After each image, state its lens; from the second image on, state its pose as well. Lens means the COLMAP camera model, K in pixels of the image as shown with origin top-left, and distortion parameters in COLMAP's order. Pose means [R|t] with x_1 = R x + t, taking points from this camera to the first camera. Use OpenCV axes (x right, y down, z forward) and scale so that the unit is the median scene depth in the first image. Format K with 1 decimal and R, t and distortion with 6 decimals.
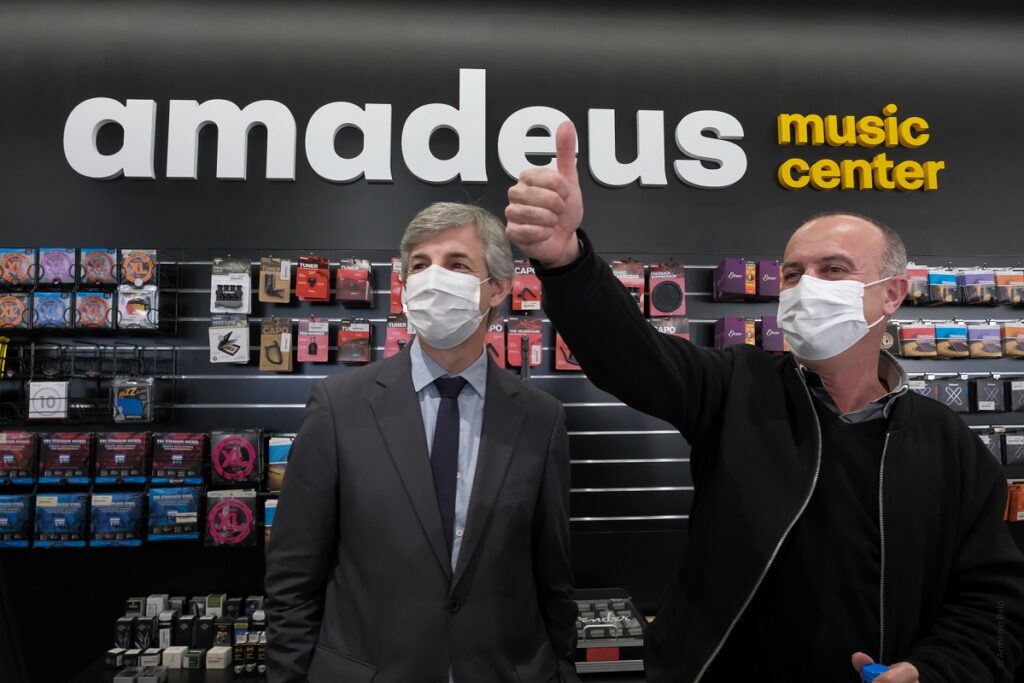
lens RADIAL K [[602.0, 0, 512.0], [0, 602.0, 341.5], [0, 0, 1]] dist [-0.018076, 0.000100]
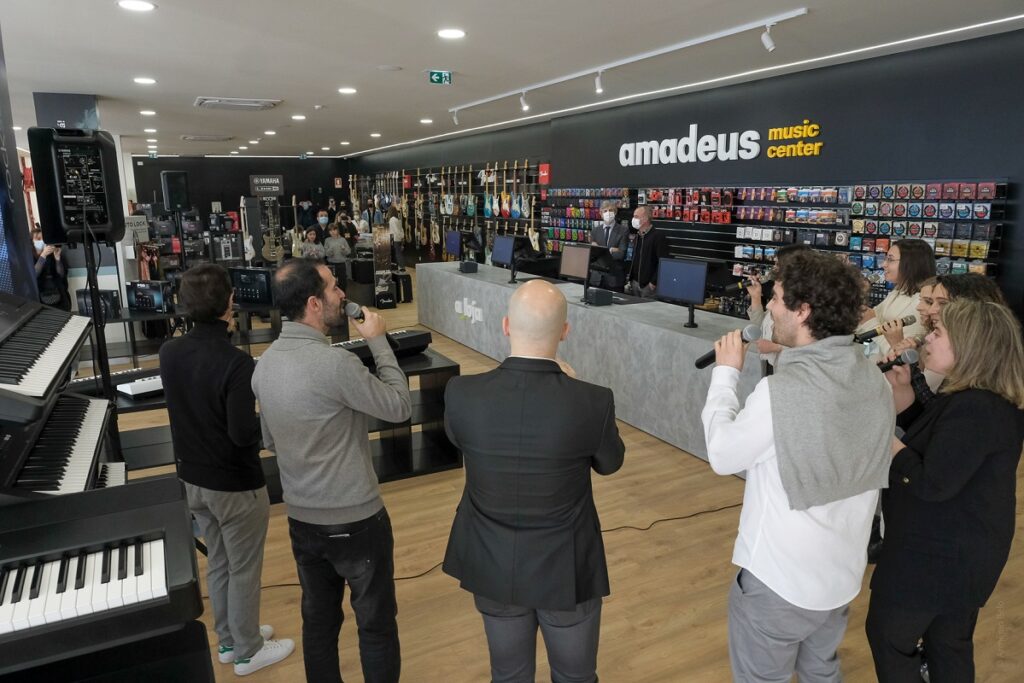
lens RADIAL K [[710.4, 0, 512.0], [0, 710.4, 341.5], [0, 0, 1]] dist [-0.002305, -0.000276]
pose [[0.393098, 0.195440, -0.898486, 3.078817], [0.062959, 0.969136, 0.238353, -0.291226], [0.917339, -0.150263, 0.368661, -1.397230]]
